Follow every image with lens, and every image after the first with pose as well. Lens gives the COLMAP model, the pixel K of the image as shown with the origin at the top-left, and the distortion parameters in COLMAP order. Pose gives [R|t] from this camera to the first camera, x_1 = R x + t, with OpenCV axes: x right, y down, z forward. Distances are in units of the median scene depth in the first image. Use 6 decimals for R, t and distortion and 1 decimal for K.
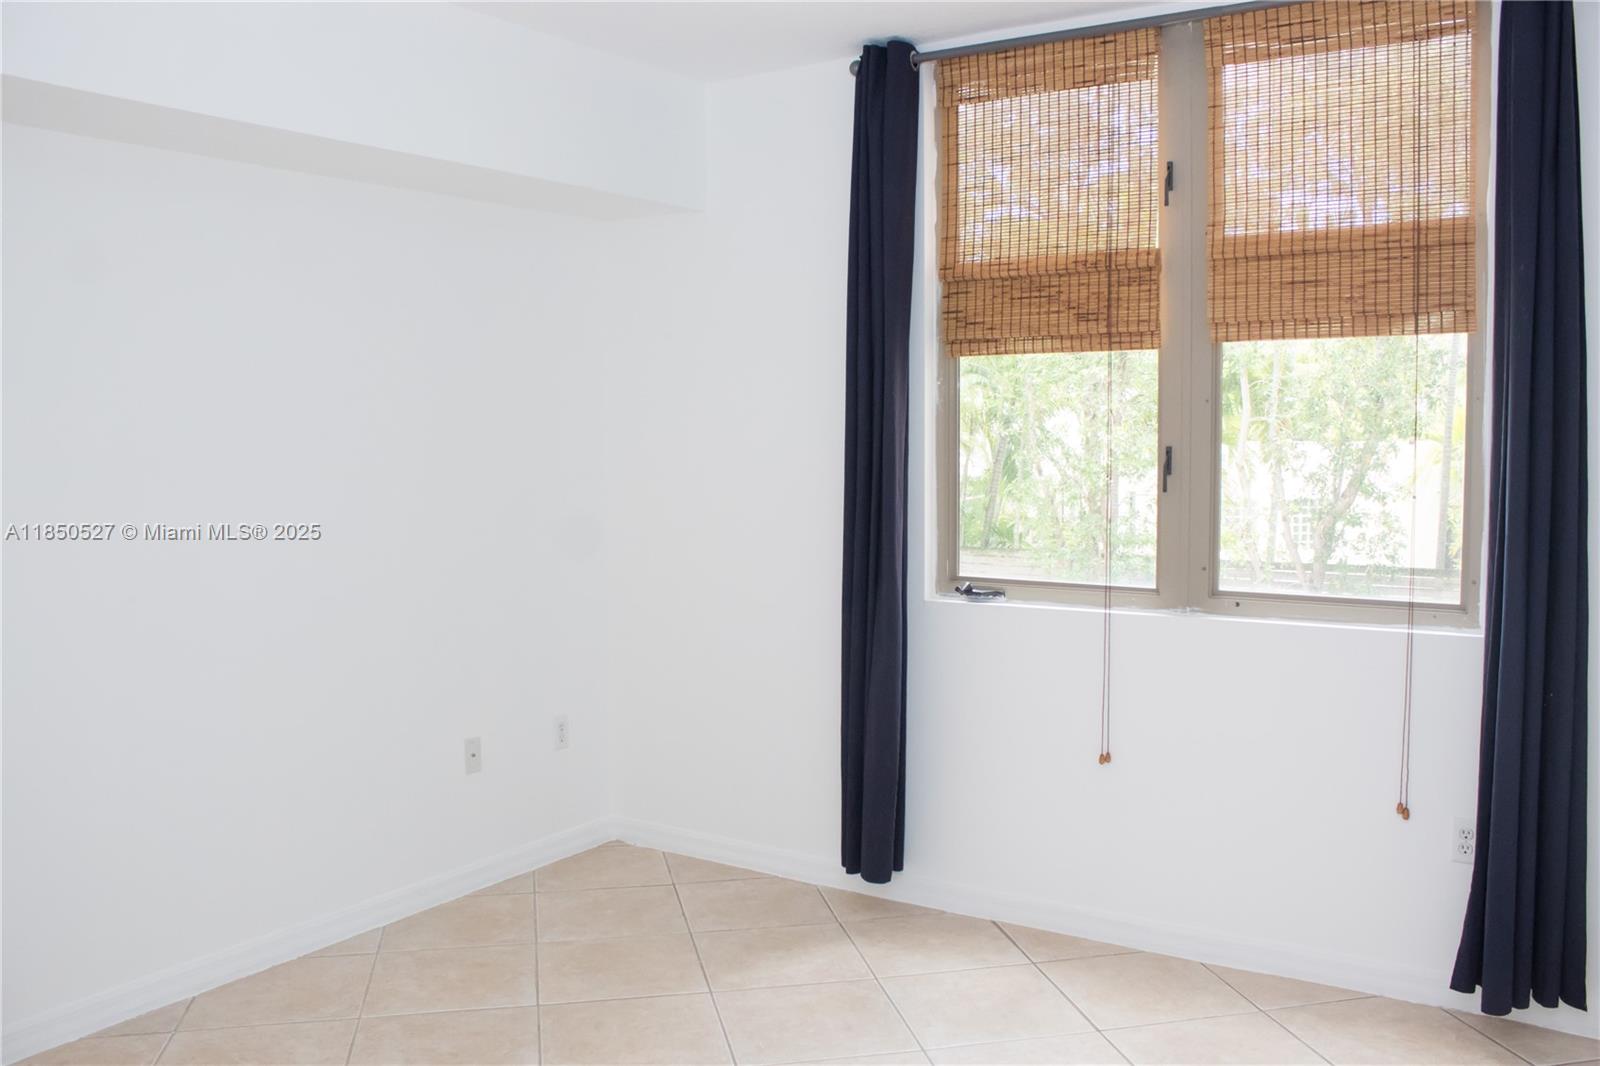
lens RADIAL K [[1359.8, 0, 805.7], [0, 1359.8, 530.7], [0, 0, 1]] dist [-0.159879, 0.132372]
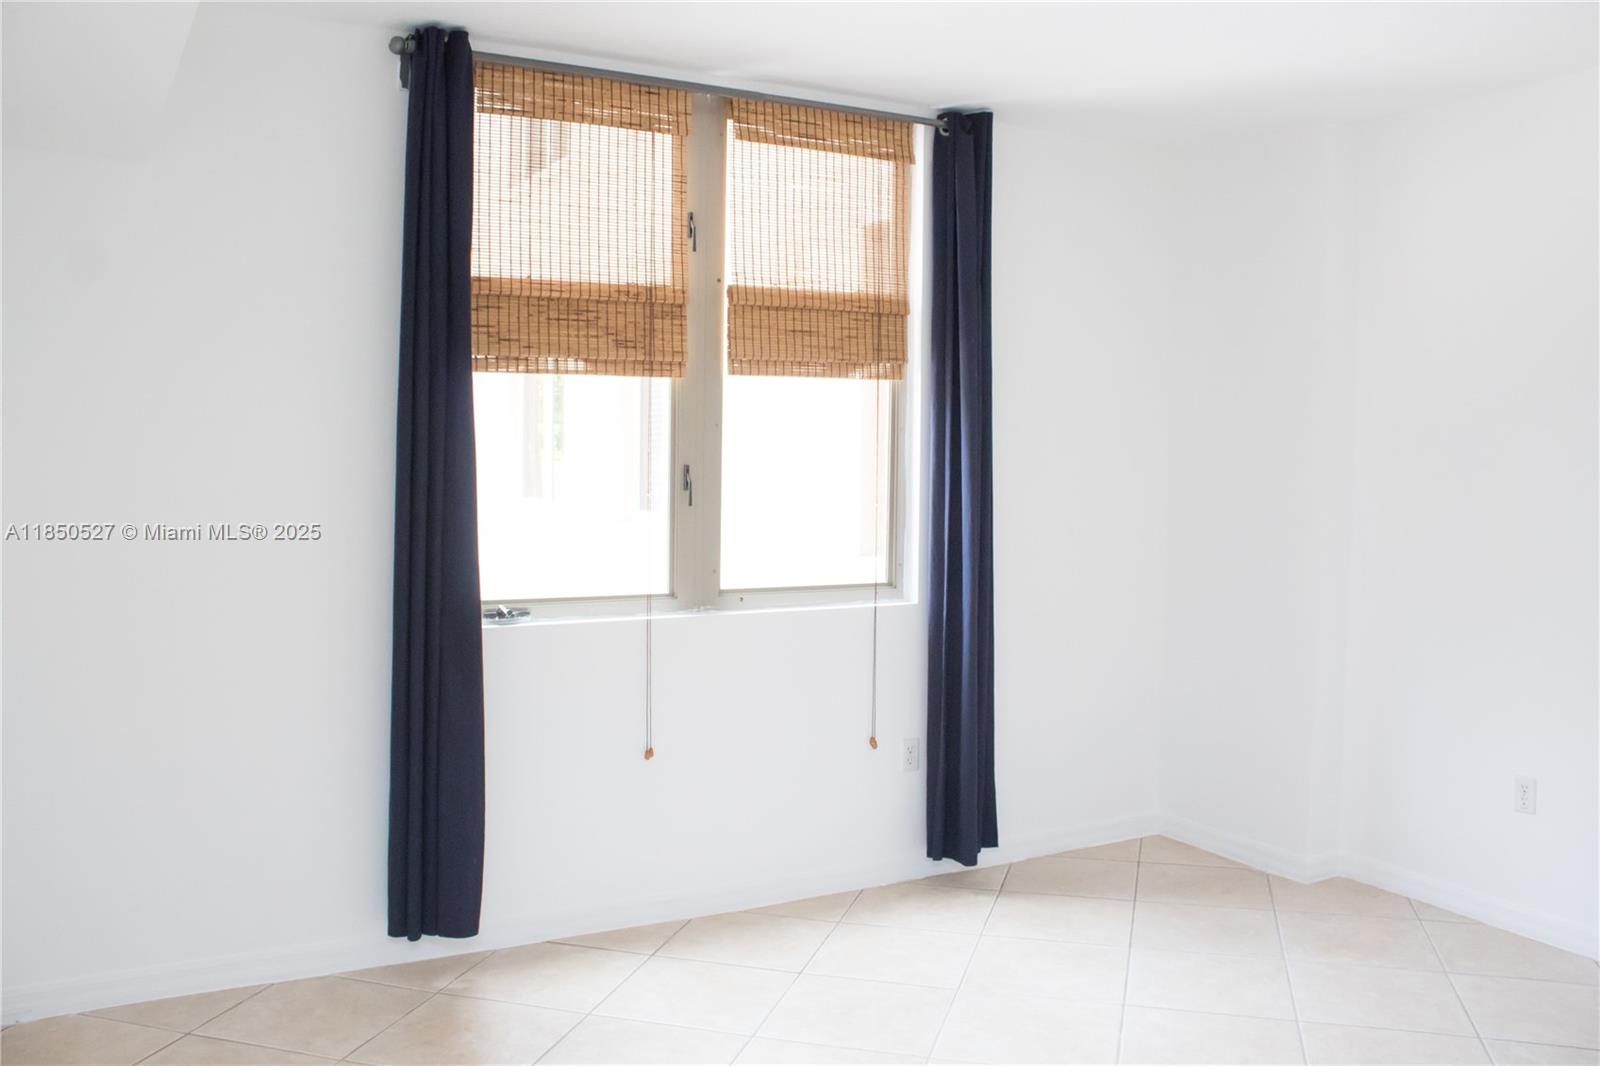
lens RADIAL K [[1359.8, 0, 802.2], [0, 1359.8, 529.6], [0, 0, 1]] dist [-0.159879, 0.132372]
pose [[0.463233, -0.042091, 0.885236, -0.686715], [0.051234, 0.998473, 0.020665, -0.027130], [-0.884754, 0.035782, 0.464682, 0.386746]]
